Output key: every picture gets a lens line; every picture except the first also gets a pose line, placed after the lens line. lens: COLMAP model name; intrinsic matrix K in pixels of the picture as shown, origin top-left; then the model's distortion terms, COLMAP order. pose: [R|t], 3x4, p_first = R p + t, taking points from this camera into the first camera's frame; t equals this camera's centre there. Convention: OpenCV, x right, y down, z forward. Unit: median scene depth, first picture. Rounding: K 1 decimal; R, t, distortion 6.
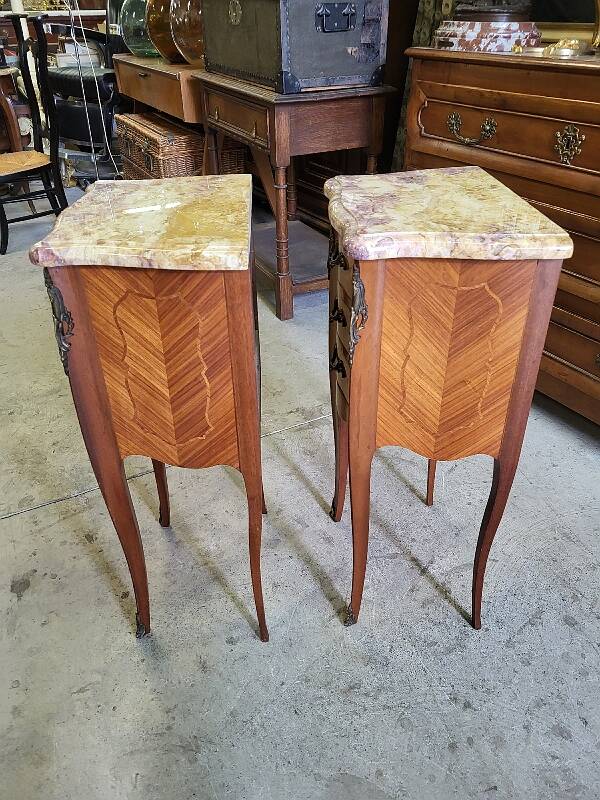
lens RADIAL K [[618.3, 0, 298.9], [0, 618.3, 405.4], [0, 0, 1]] dist [0.043030, -0.026476]
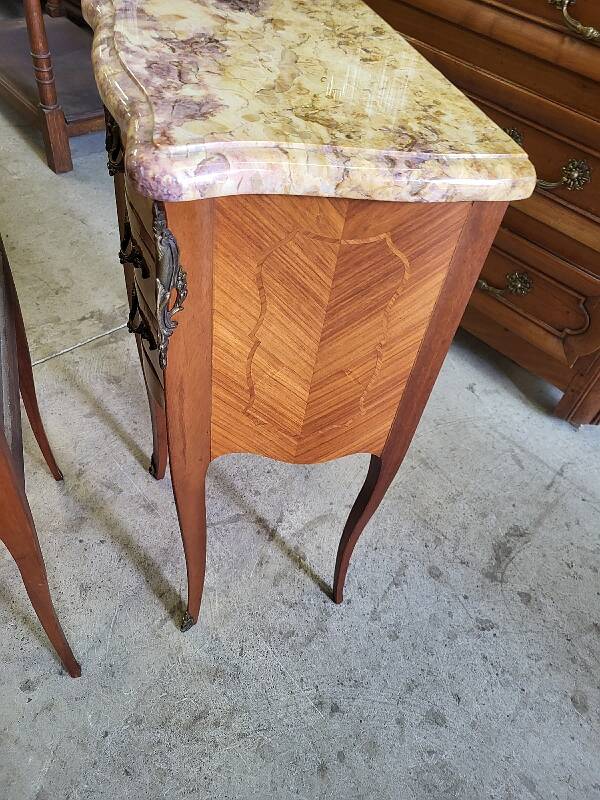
lens RADIAL K [[618.3, 0, 298.5], [0, 618.3, 403.6], [0, 0, 1]] dist [0.043030, -0.026476]
pose [[0.956195, -0.105198, 0.273174, 0.029712], [0.027378, 0.961243, 0.274338, -0.134832], [-0.291446, -0.254842, 0.922017, 0.293043]]
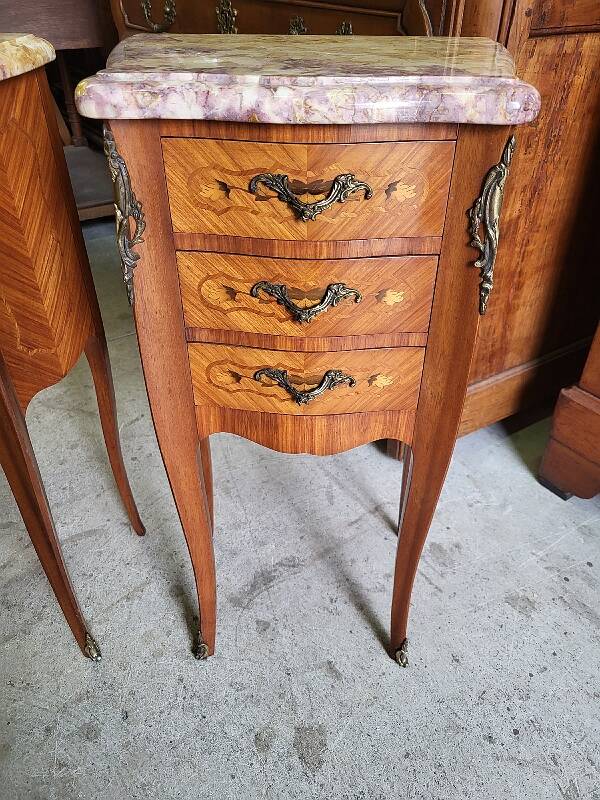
lens RADIAL K [[618.3, 0, 310.1], [0, 618.3, 405.1], [0, 0, 1]] dist [0.043030, -0.026476]
pose [[0.996526, -0.035124, 0.075515, 0.552638], [0.030245, 0.997439, 0.064808, 0.044757], [-0.077598, -0.062299, 0.995036, 0.163590]]
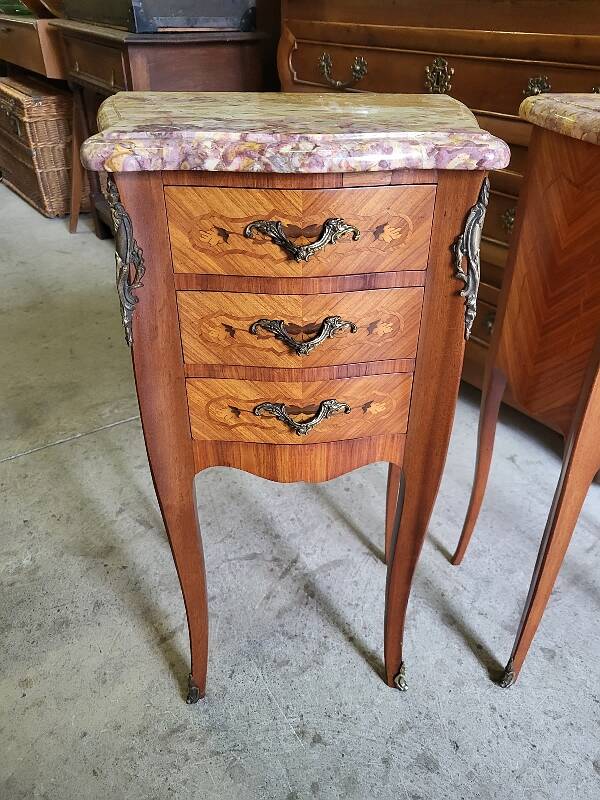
lens RADIAL K [[618.3, 0, 316.0], [0, 618.3, 393.2], [0, 0, 1]] dist [0.043030, -0.026476]
pose [[0.993053, -0.036724, 0.111794, 0.170137], [0.038268, 0.999199, -0.011696, 0.039153], [-0.111275, 0.015892, 0.993663, 0.170060]]
